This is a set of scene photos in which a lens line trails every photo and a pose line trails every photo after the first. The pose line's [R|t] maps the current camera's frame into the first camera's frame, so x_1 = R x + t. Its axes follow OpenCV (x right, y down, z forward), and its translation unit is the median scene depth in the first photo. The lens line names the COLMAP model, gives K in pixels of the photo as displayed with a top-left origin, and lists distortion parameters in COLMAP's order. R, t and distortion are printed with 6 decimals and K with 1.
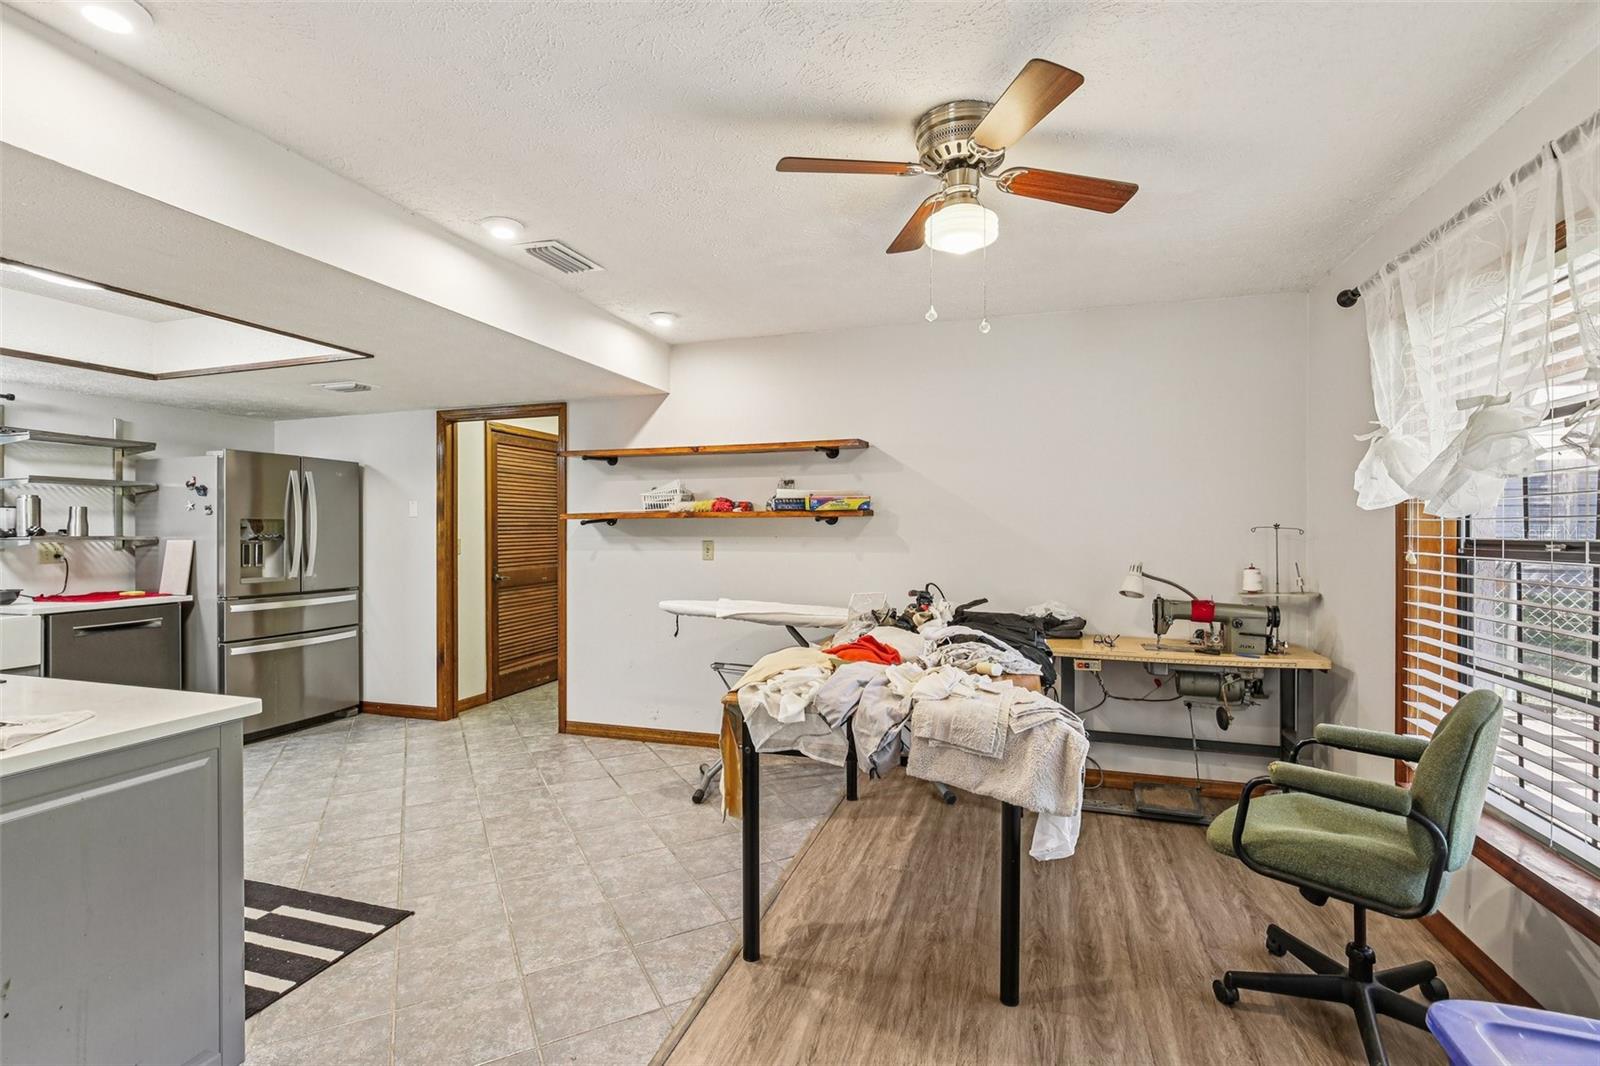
lens RADIAL K [[736.3, 0, 797.1], [0, 736.3, 527.3], [0, 0, 1]] dist [-0.015196, 0.005706]
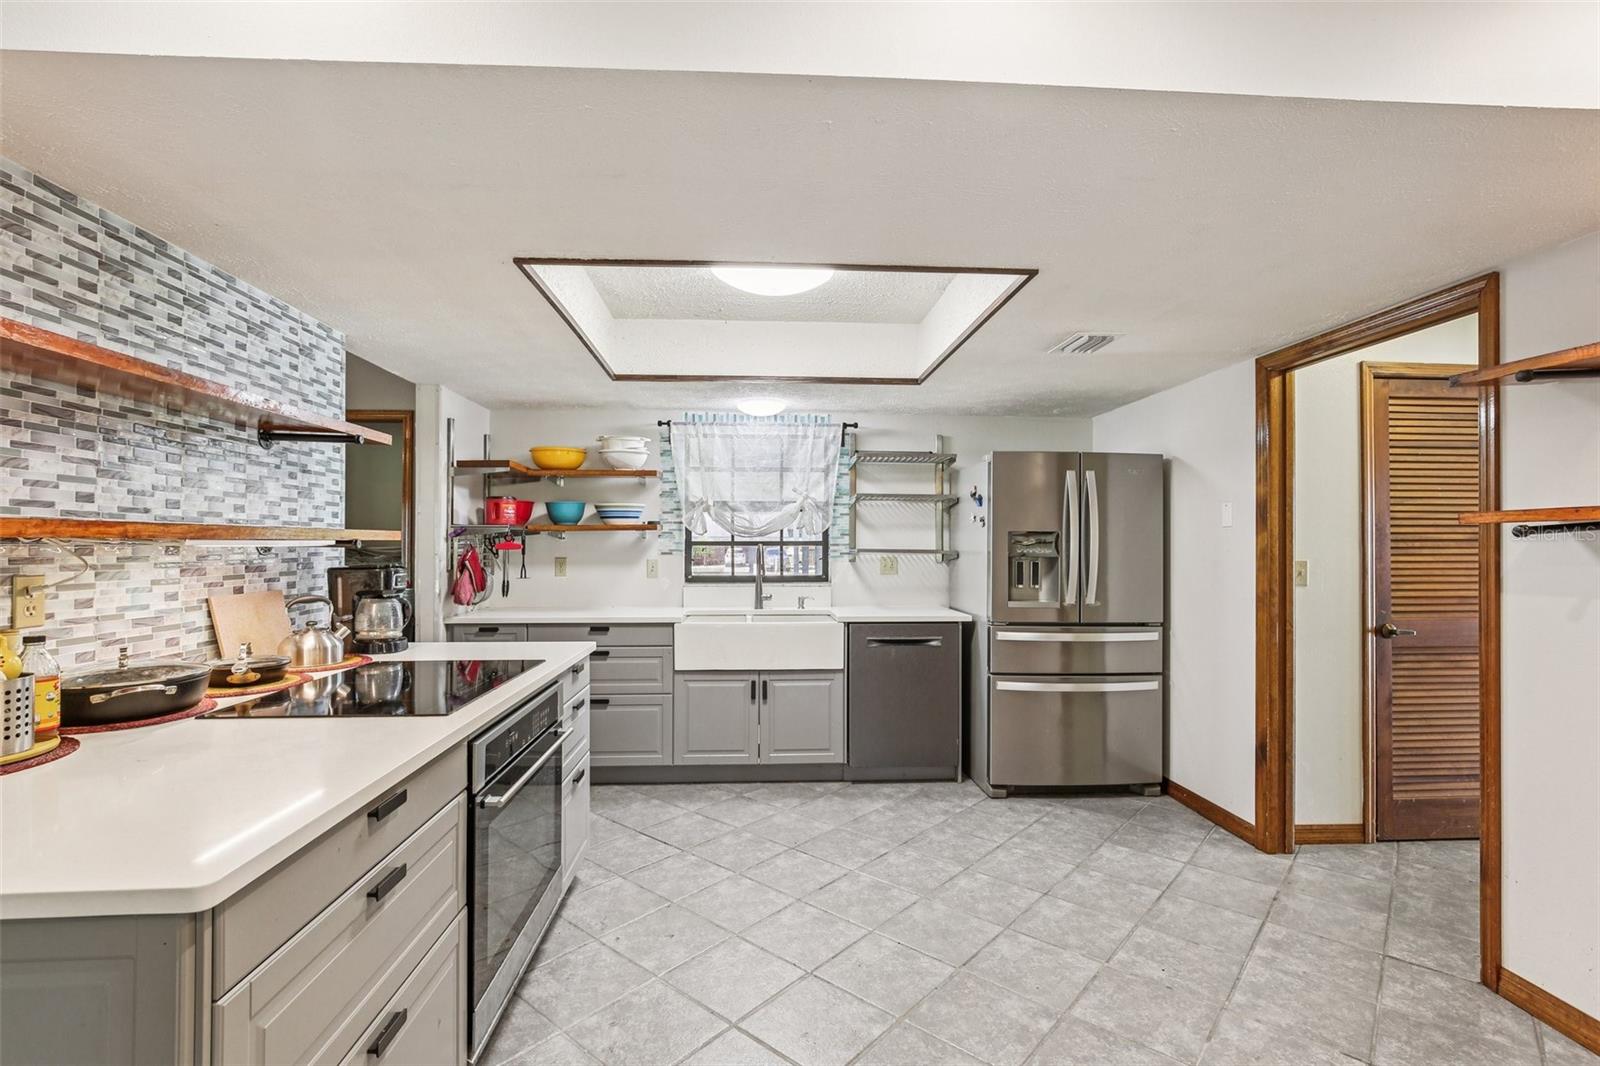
lens RADIAL K [[736.3, 0, 778.5], [0, 736.3, 536.0], [0, 0, 1]] dist [-0.015196, 0.005706]
pose [[0.348159, -0.004966, -0.937422, -0.048302], [-0.002315, 0.999978, -0.006157, -0.000320], [0.937433, 0.004313, 0.348140, 0.454258]]
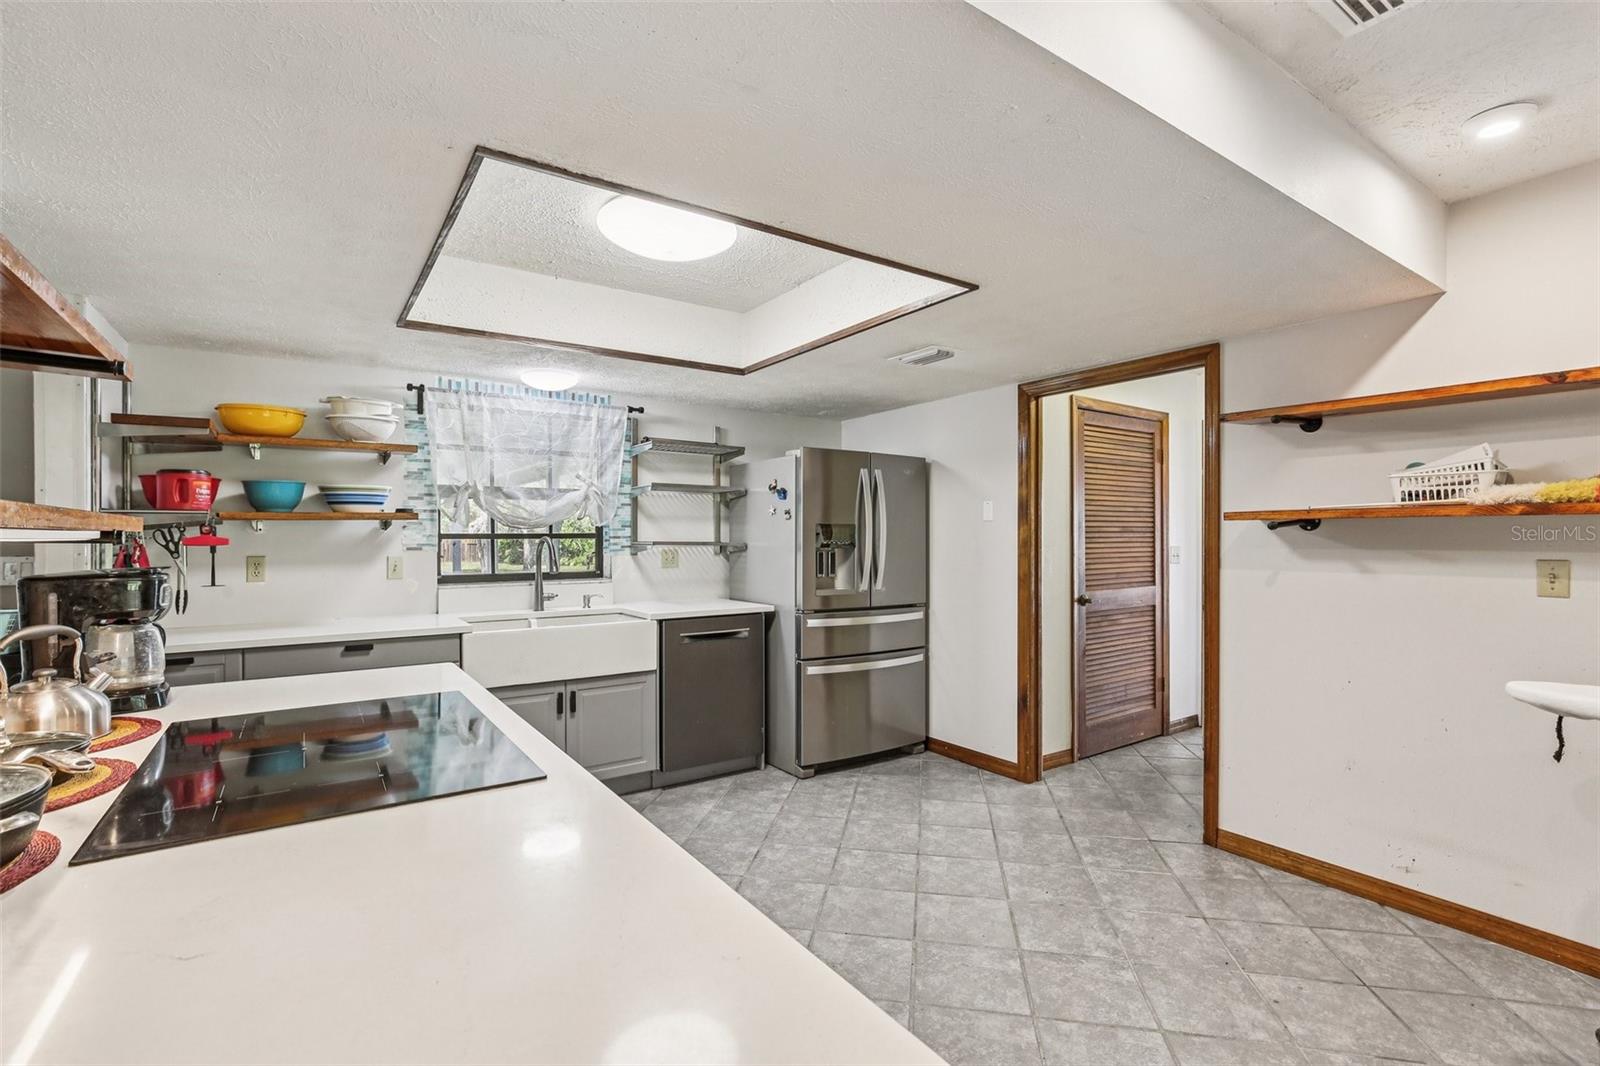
lens RADIAL K [[736.3, 0, 786.9], [0, 736.3, 537.2], [0, 0, 1]] dist [-0.015196, 0.005706]
pose [[0.783581, 0.003771, -0.621278, -0.228508], [-0.000857, 0.999987, 0.004989, 0.000346], [0.621289, -0.003377, 0.783575, 0.270685]]
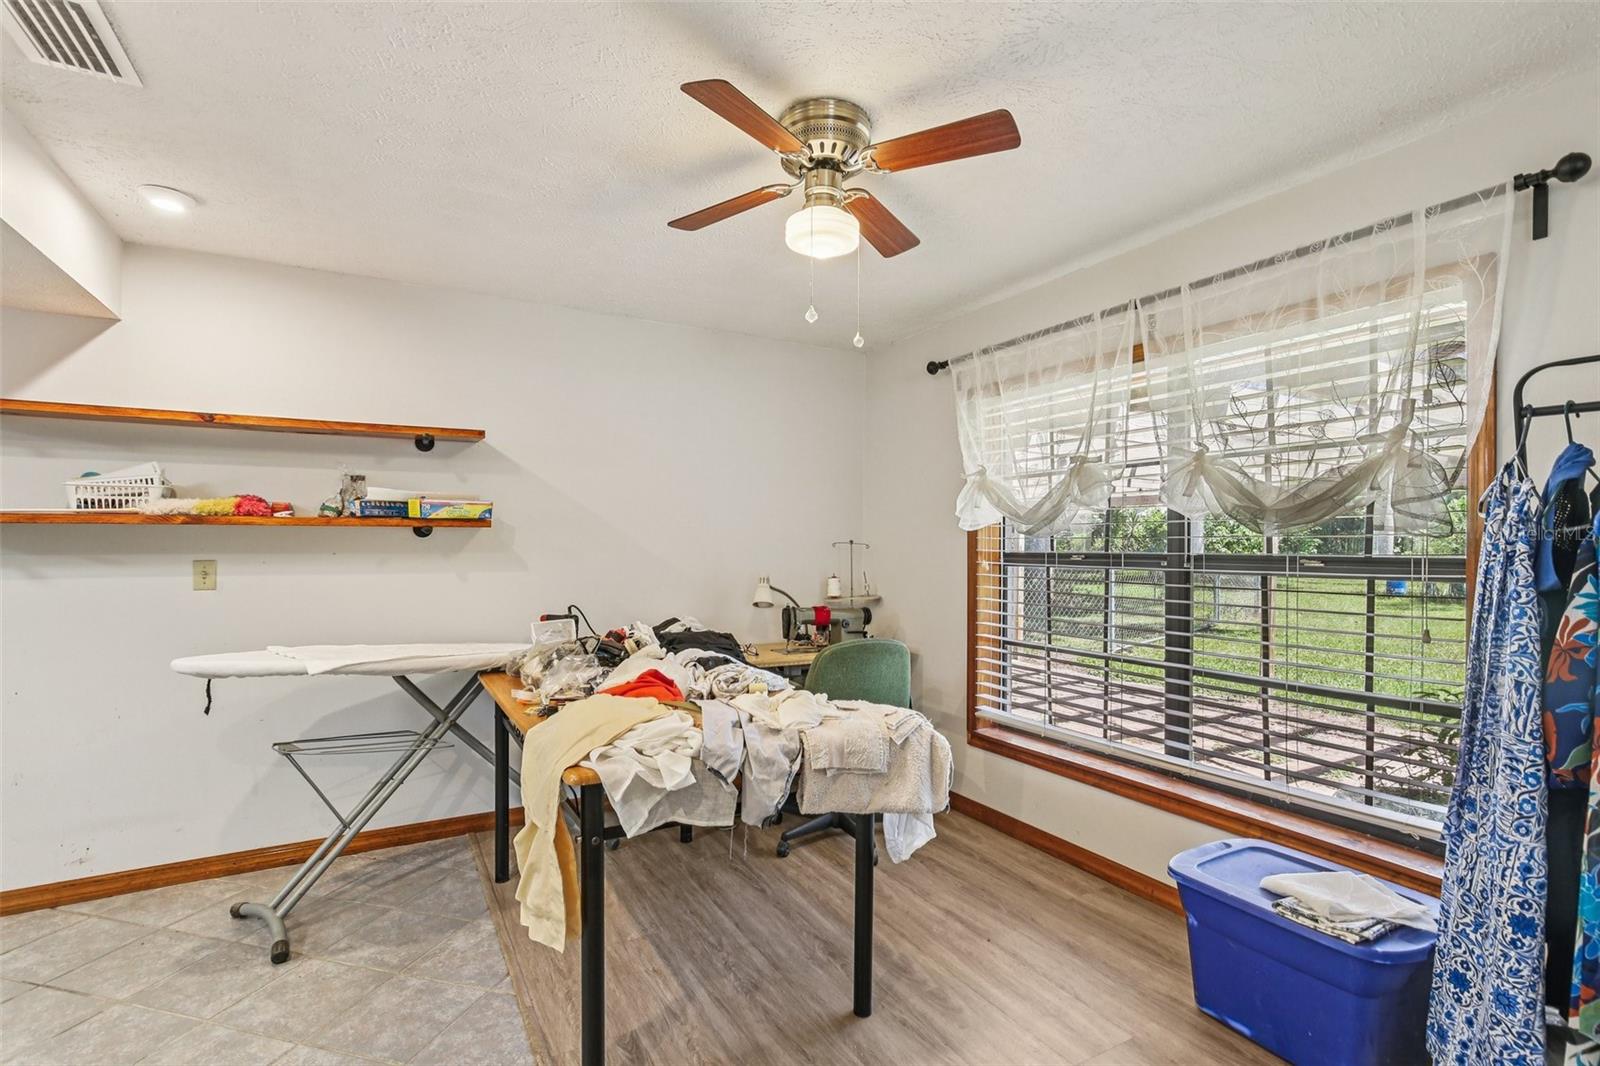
lens RADIAL K [[736.3, 0, 802.7], [0, 736.3, 539.5], [0, 0, 1]] dist [-0.015196, 0.005706]
pose [[0.678150, 0.007519, 0.734885, -0.241679], [-0.005350, 0.999972, -0.005294, 0.000663], [-0.734904, -0.000341, 0.678171, 0.177641]]
